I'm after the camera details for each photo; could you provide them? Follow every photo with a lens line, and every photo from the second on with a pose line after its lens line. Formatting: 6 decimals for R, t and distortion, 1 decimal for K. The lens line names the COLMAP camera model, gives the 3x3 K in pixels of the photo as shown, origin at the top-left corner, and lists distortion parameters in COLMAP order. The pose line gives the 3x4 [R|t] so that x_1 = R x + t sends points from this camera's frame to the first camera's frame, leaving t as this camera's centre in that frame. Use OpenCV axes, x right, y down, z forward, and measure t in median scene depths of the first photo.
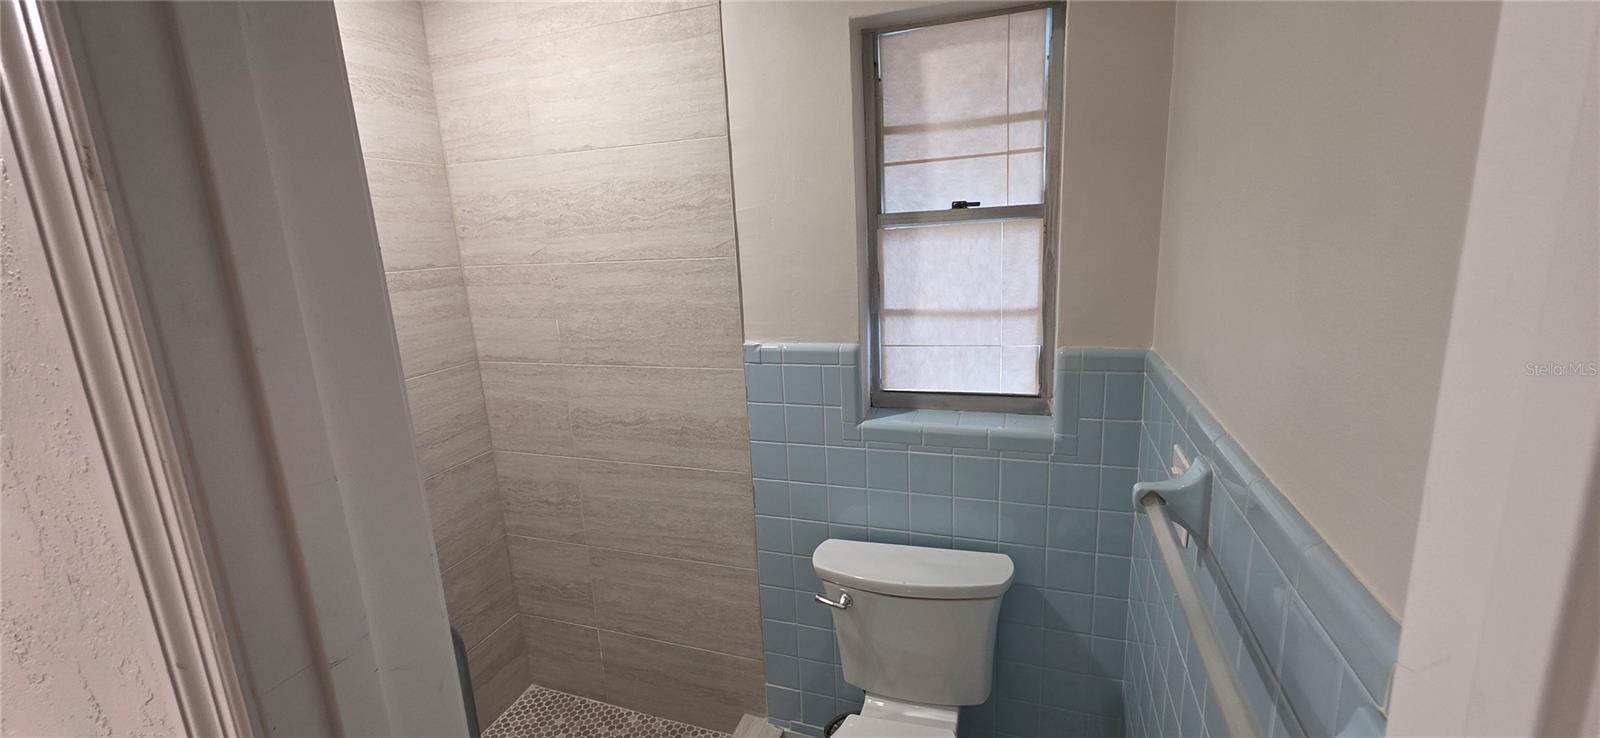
lens RADIAL K [[642.6, 0, 801.3], [0, 642.6, 372.7], [0, 0, 1]] dist [0.000856, -0.002317]
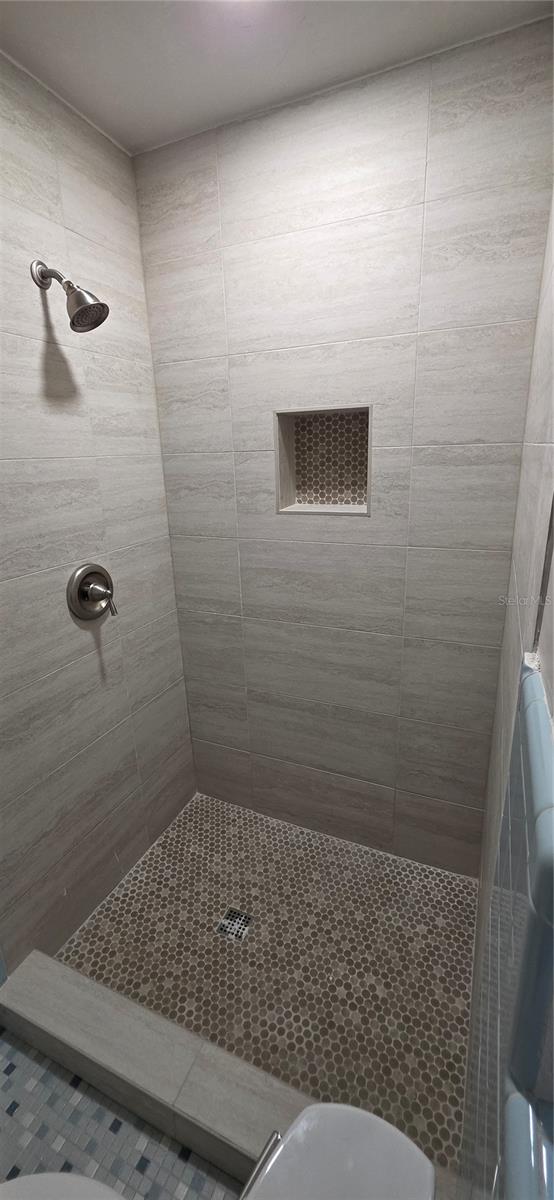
lens RADIAL K [[482.0, 0, 277.6], [0, 482.0, 595.1], [0, 0, 1]] dist [0.000856, -0.002317]
pose [[-0.082290, 0.336842, -0.937958, 0.190654], [-0.178346, 0.920981, 0.346392, -0.147460], [0.980521, 0.195785, -0.015713, 0.748595]]
